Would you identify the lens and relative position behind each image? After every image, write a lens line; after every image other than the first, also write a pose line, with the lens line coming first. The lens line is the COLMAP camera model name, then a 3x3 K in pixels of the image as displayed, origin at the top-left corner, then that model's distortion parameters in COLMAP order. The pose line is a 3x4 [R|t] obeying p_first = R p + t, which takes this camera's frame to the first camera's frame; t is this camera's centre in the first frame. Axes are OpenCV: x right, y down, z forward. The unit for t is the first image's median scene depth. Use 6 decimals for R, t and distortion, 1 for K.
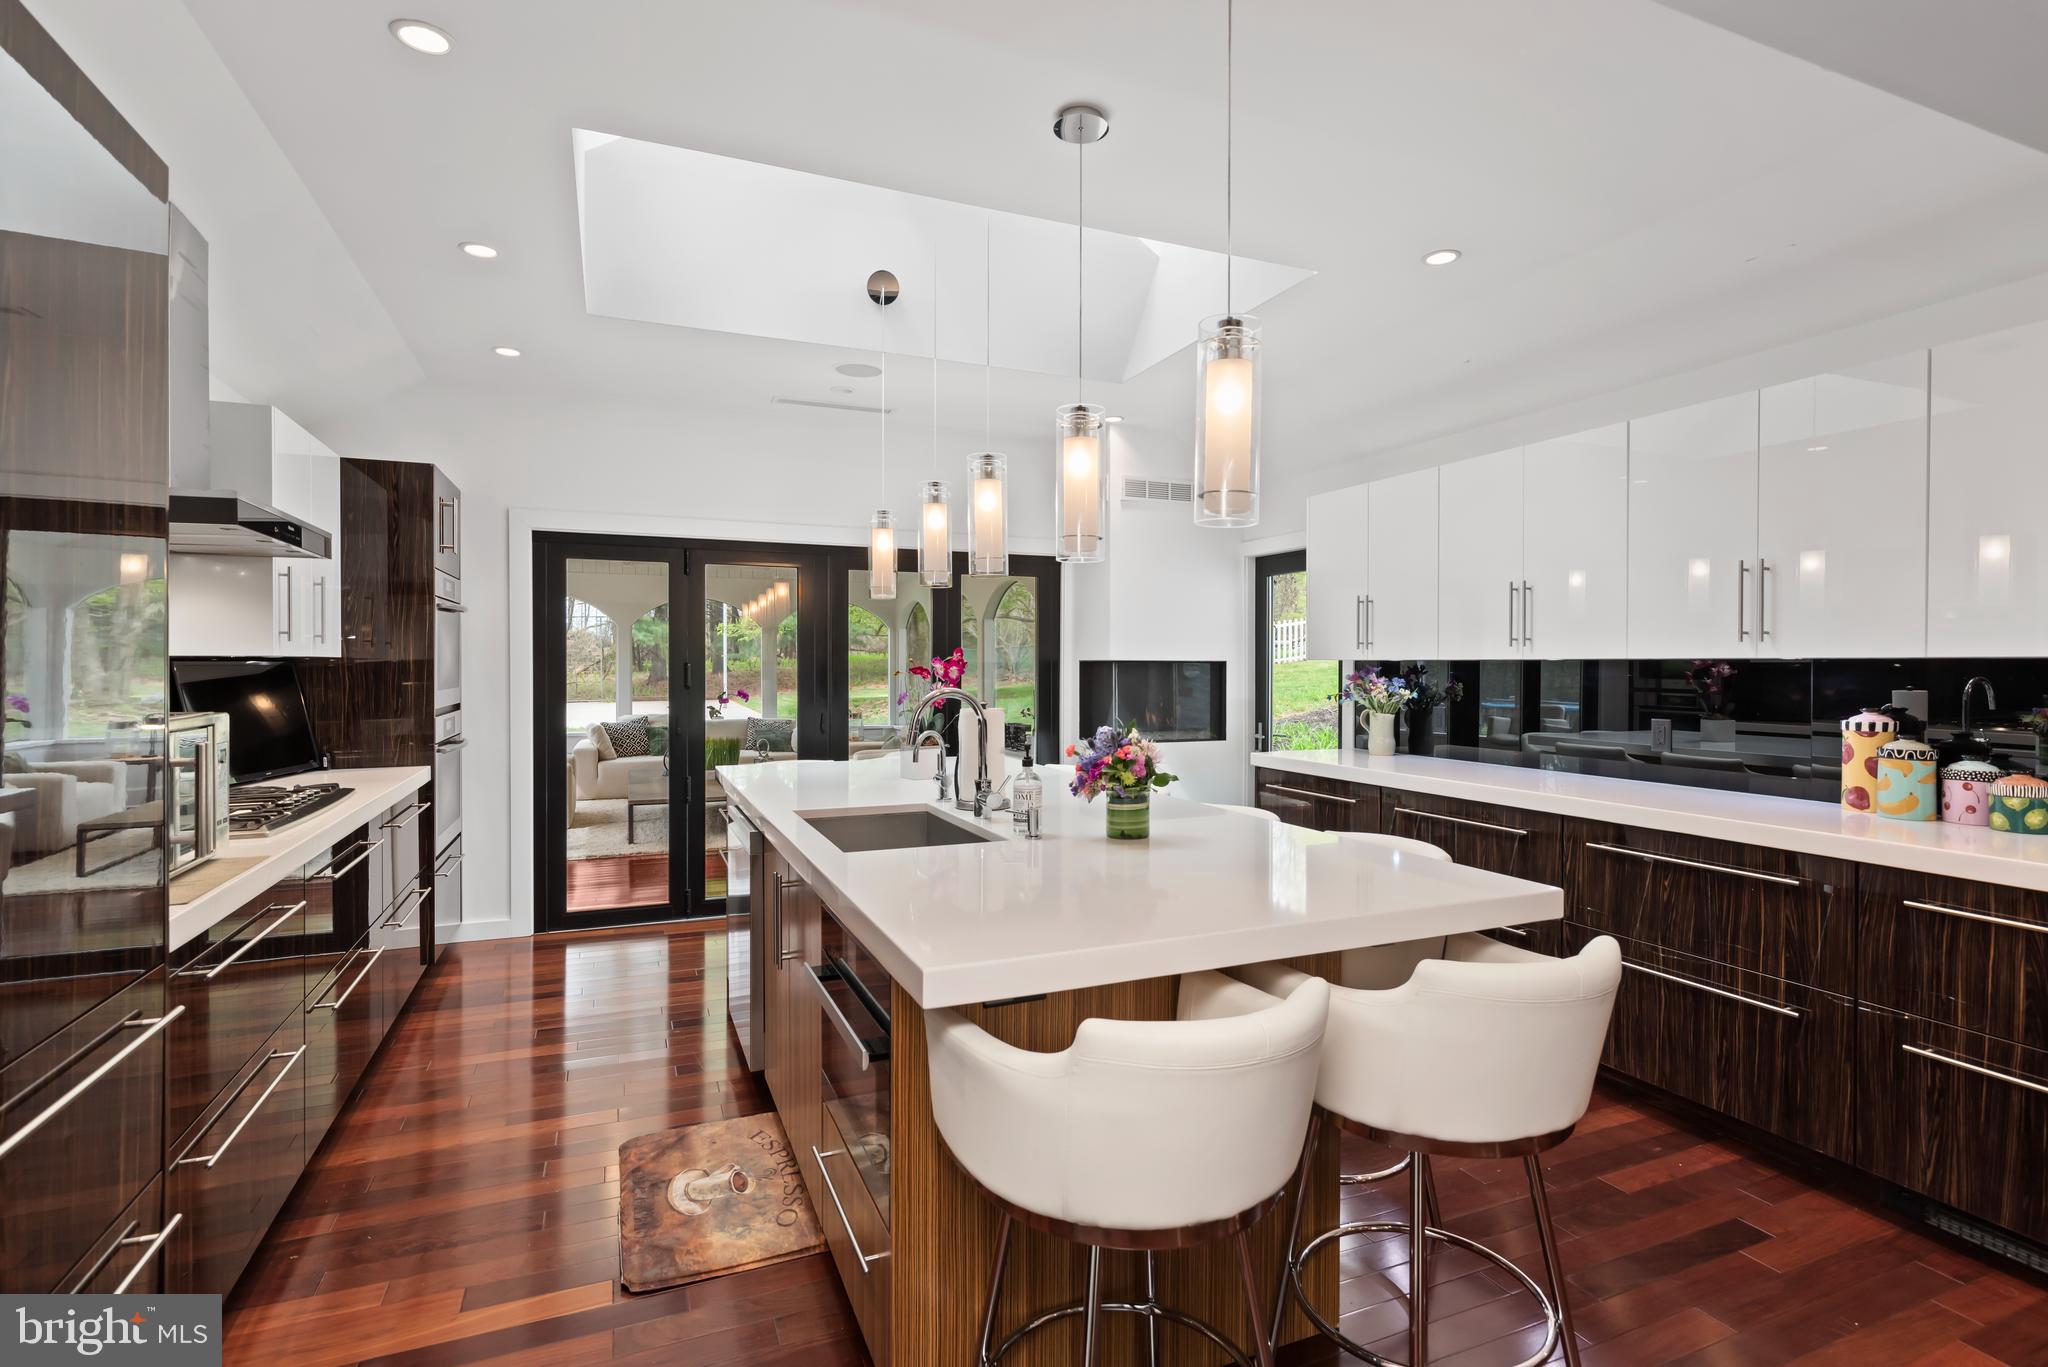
lens RADIAL K [[1019.9, 0, 1045.0], [0, 1019.9, 680.6], [0, 0, 1]] dist [-0.005742, 0.001531]
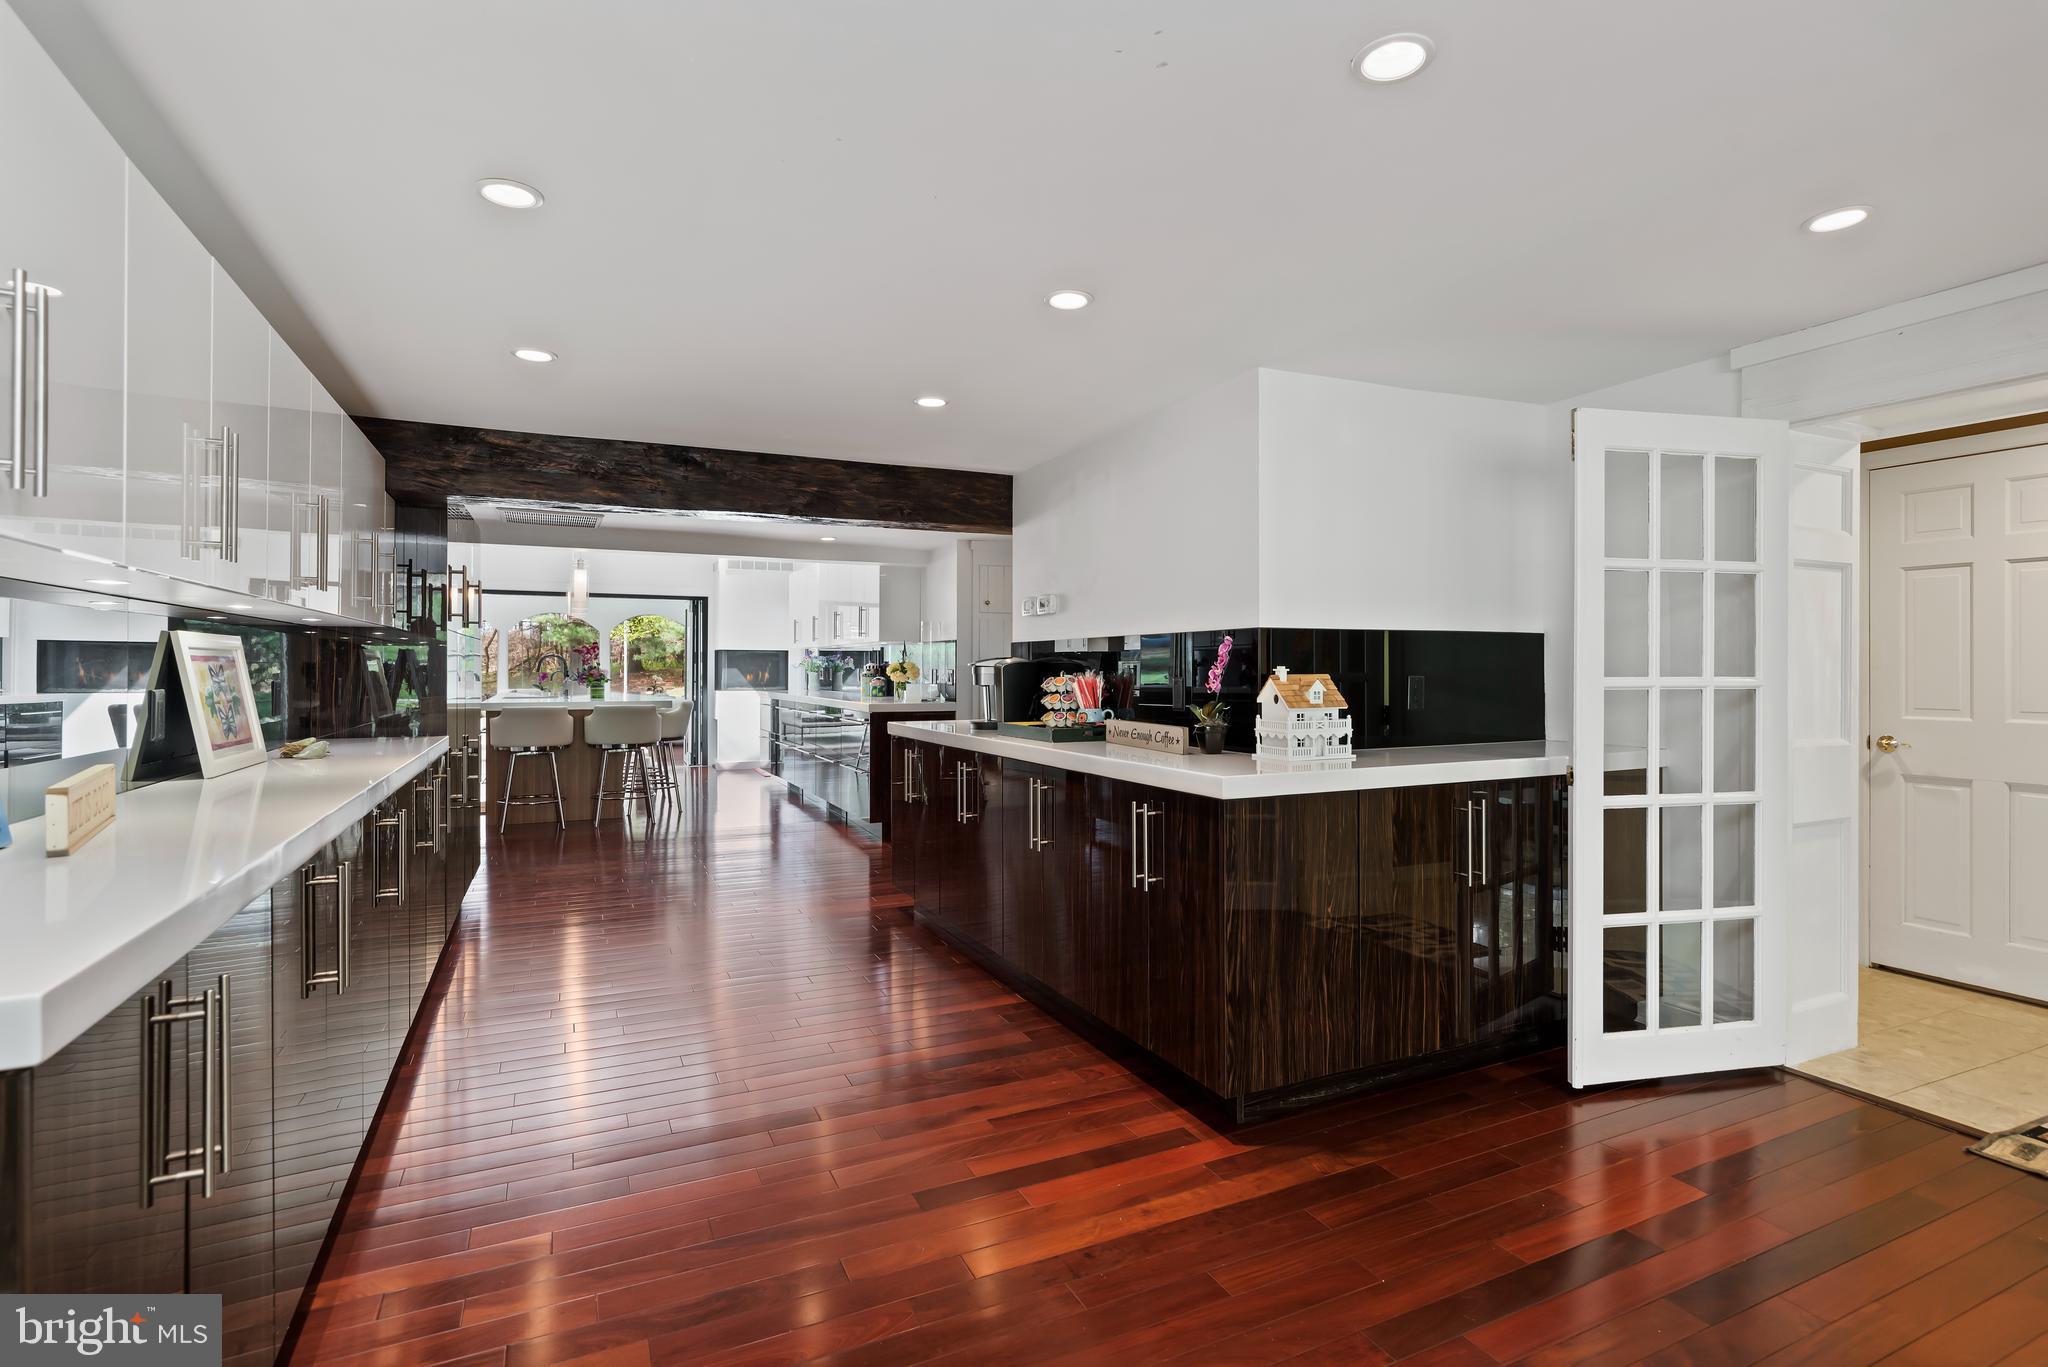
lens RADIAL K [[1019.9, 0, 1033.7], [0, 1019.9, 669.3], [0, 0, 1]] dist [-0.005742, 0.001531]
pose [[0.999458, -0.002927, 0.032798, 1.303667], [0.003374, 0.999902, -0.013587, 0.104307], [-0.032755, 0.013690, 0.999370, -2.189184]]
